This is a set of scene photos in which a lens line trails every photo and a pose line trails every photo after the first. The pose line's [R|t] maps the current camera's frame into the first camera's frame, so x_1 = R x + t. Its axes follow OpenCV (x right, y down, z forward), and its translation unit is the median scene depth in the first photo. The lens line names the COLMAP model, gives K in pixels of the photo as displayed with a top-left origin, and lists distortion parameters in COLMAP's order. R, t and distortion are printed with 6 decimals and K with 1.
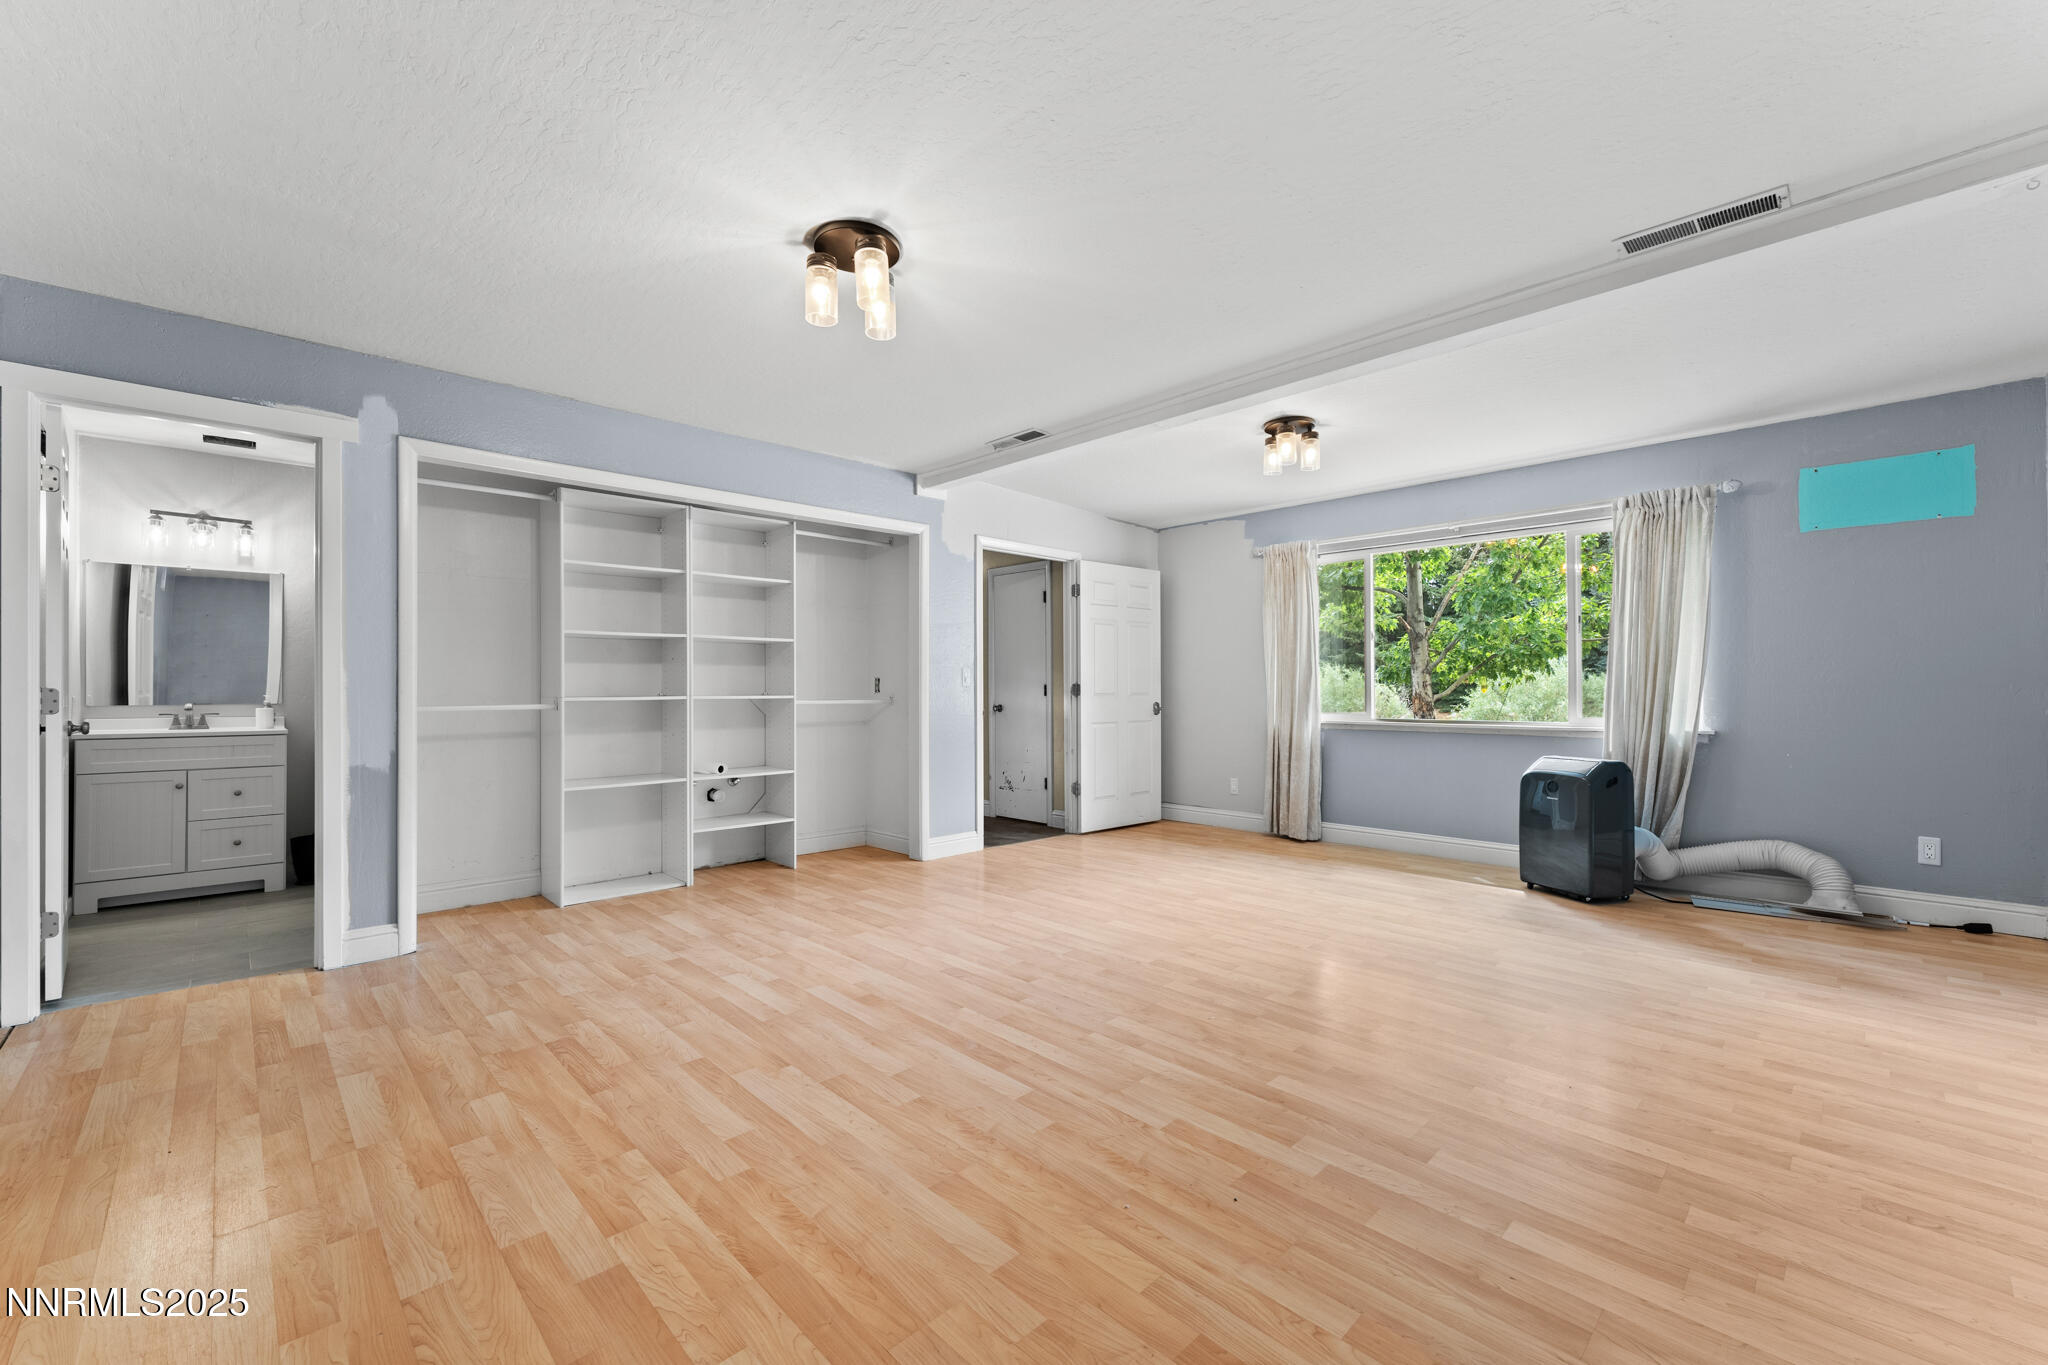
lens RADIAL K [[821.1, 0, 1028.5], [0, 821.1, 688.0], [0, 0, 1]] dist [0.001491, -0.000161]
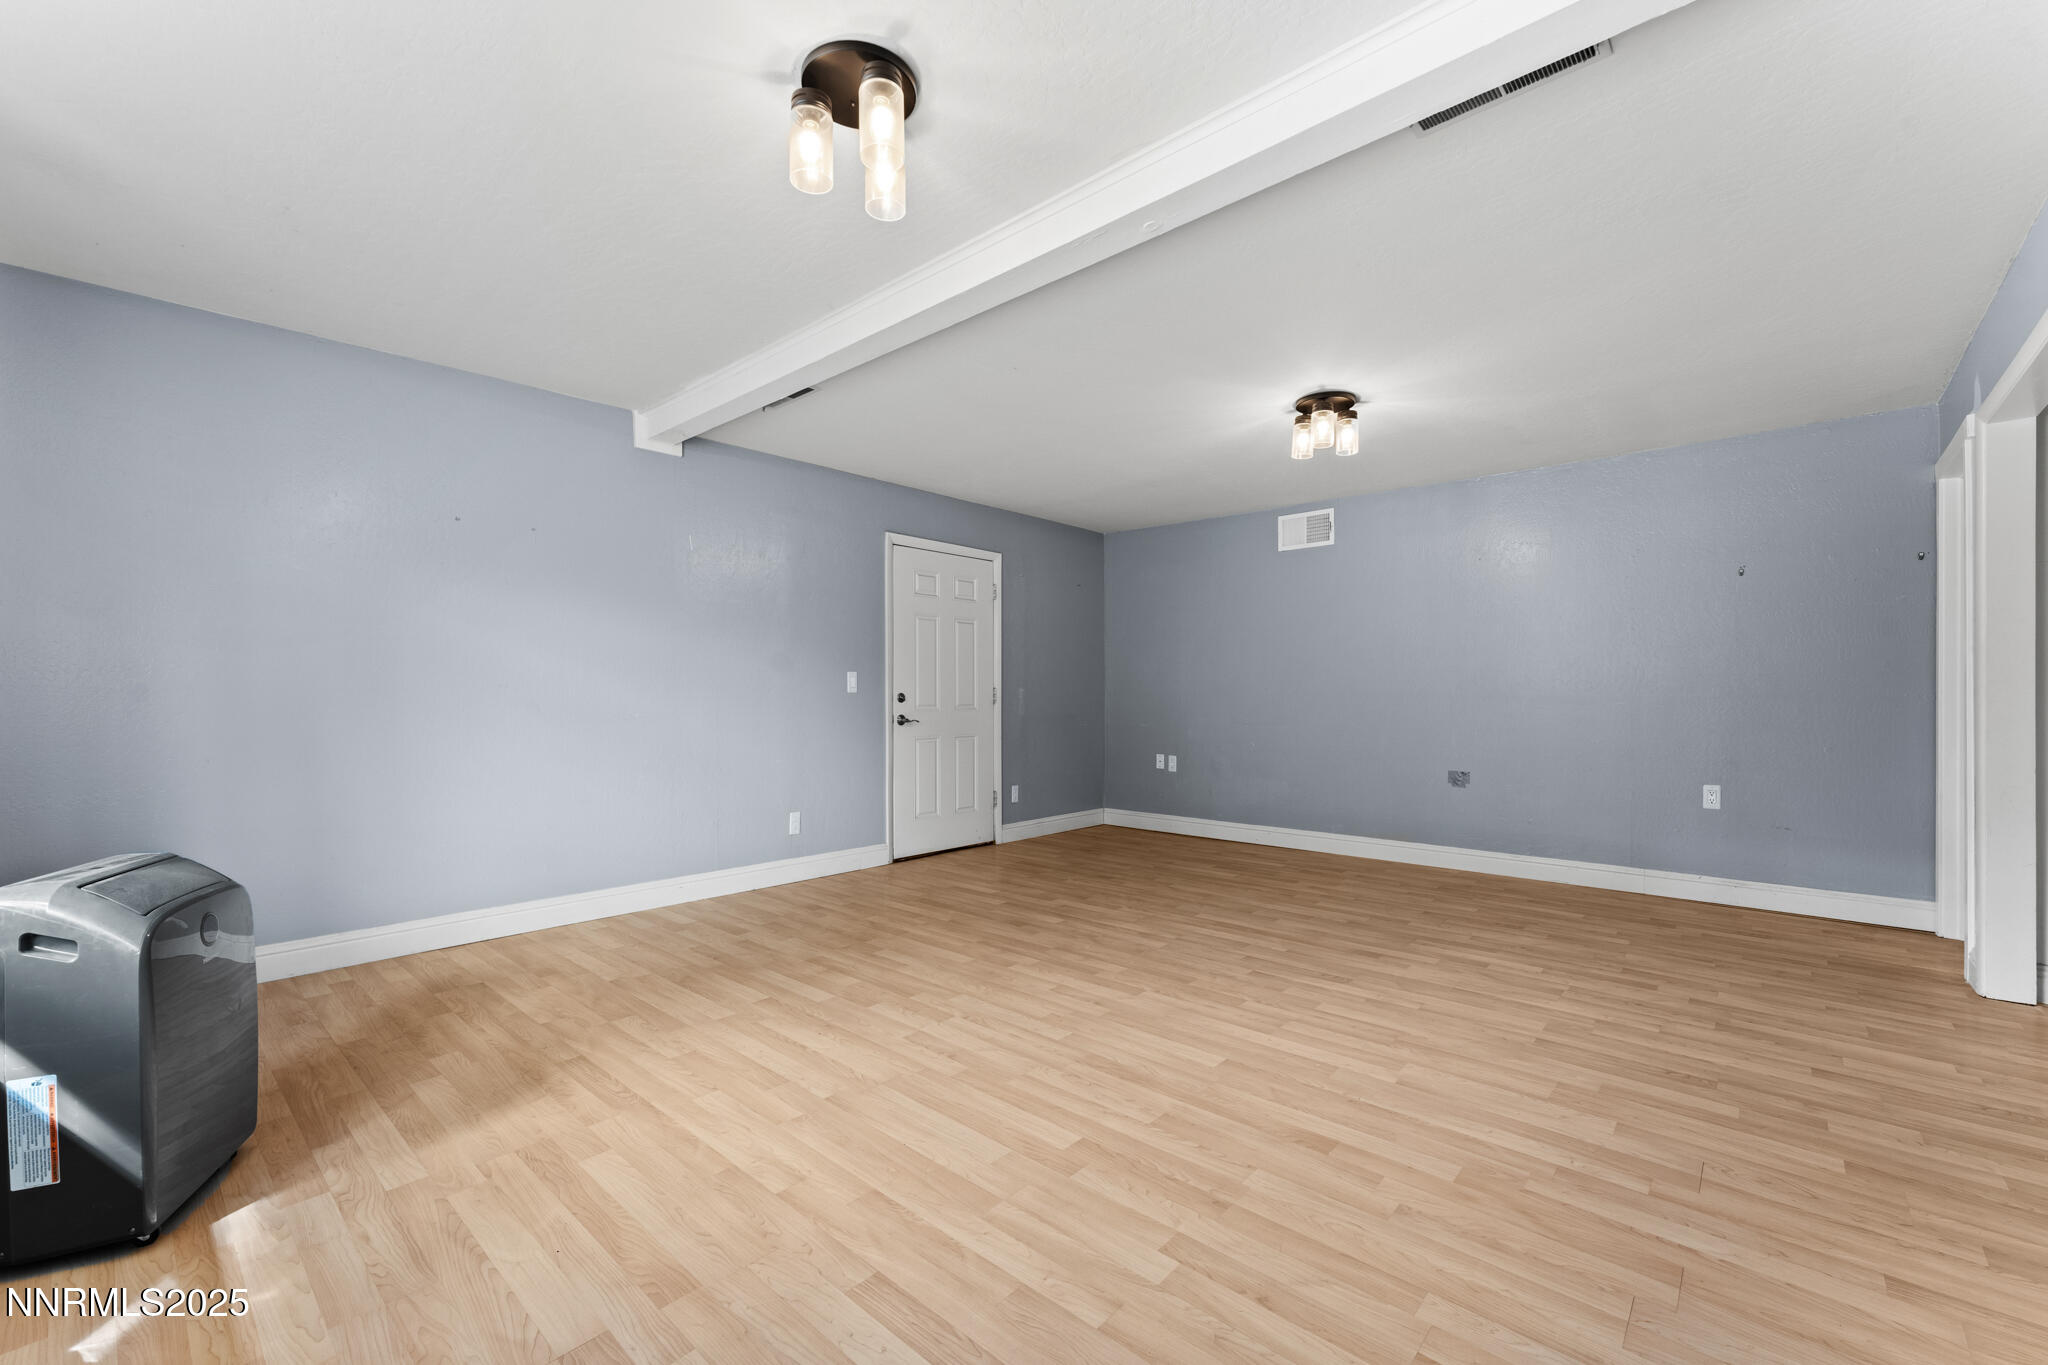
lens RADIAL K [[831.5, 0, 1027.0], [0, 831.5, 702.0], [0, 0, 1]] dist [0.000780, 0.000004]
pose [[-0.997121, -0.000769, -0.075819, 0.403058], [-0.001192, 0.999984, 0.005537, 0.006475], [0.075813, 0.005611, -0.997106, 2.206095]]
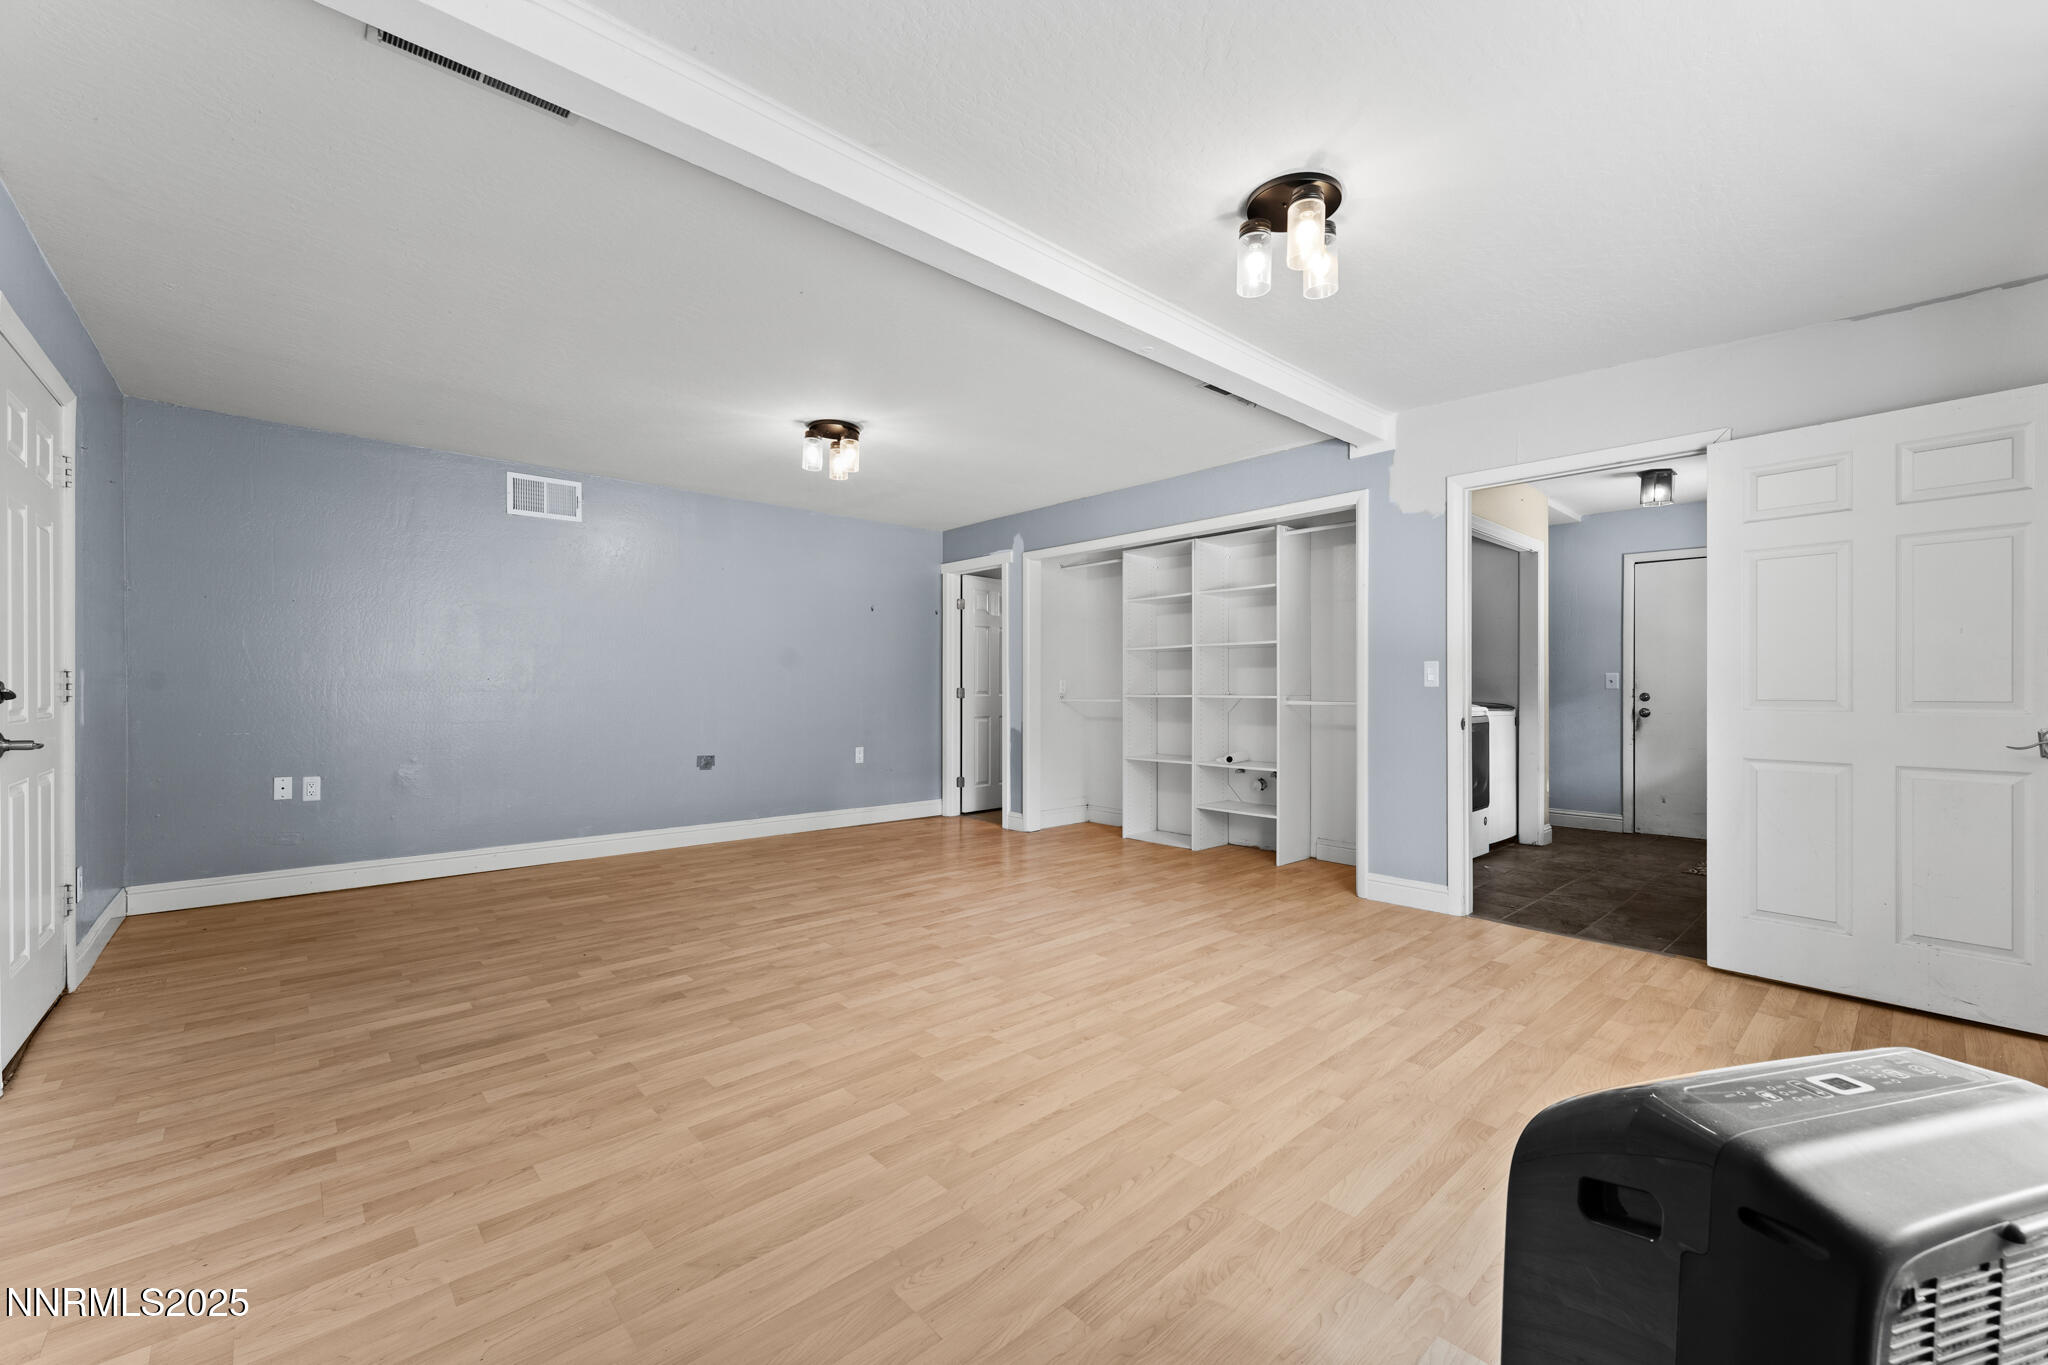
lens RADIAL K [[821.1, 0, 1028.5], [0, 821.1, 688.0], [0, 0, 1]] dist [0.001491, -0.000161]
pose [[-0.025970, -0.000595, -0.999663, 1.317415], [-0.002248, 0.999997, -0.000537, 0.002104], [0.999660, 0.002233, -0.025972, 1.285406]]
